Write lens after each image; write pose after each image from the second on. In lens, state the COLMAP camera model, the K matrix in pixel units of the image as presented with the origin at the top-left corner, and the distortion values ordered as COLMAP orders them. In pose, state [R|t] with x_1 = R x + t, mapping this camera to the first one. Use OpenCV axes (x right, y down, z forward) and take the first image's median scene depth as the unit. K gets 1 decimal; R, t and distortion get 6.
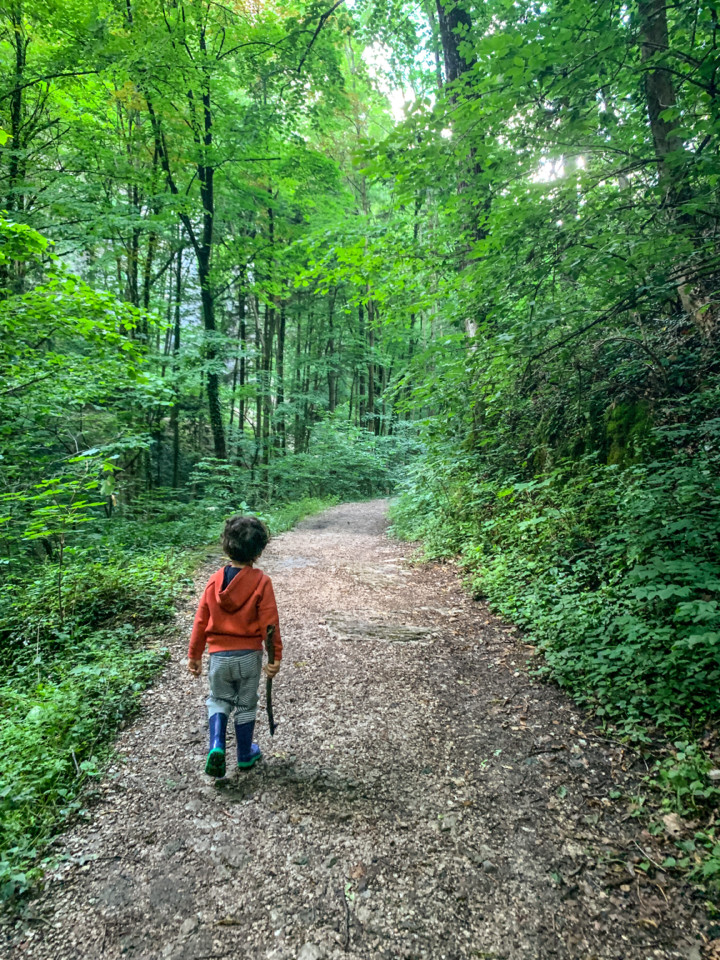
lens RADIAL K [[680.5, 0, 360.0], [0, 680.5, 480.0], [0, 0, 1]] dist [0.052715, -0.095244]
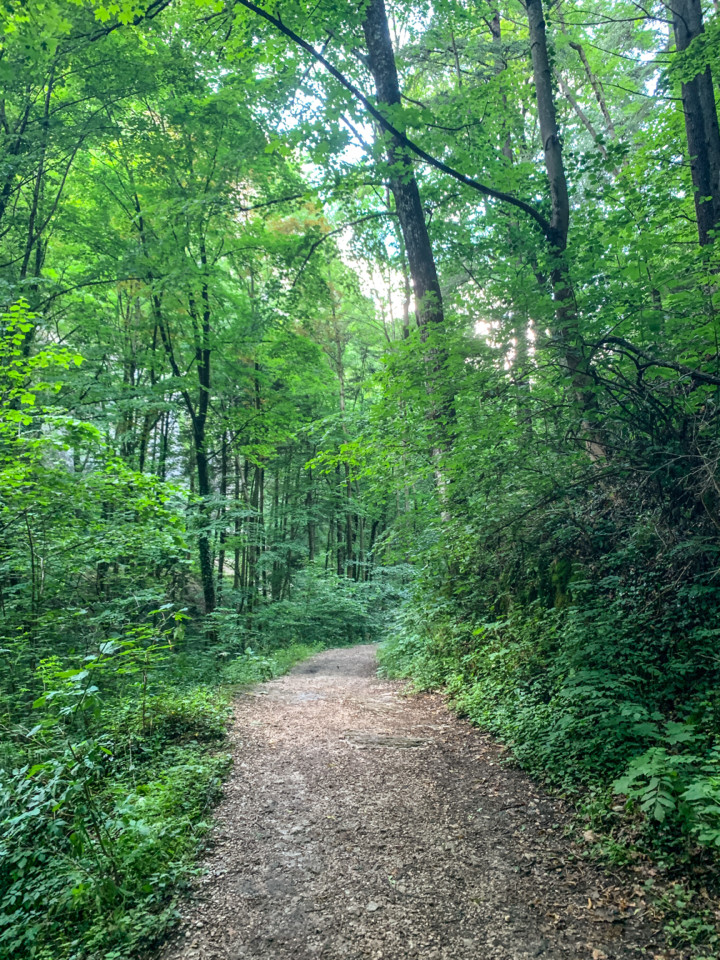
lens RADIAL K [[680.5, 0, 360.0], [0, 680.5, 480.0], [0, 0, 1]] dist [0.052715, -0.095244]
pose [[0.999138, -0.012648, 0.039544, -0.069264], [0.020699, 0.977404, -0.210363, 0.007586], [-0.035990, 0.211000, 0.976823, -0.382063]]
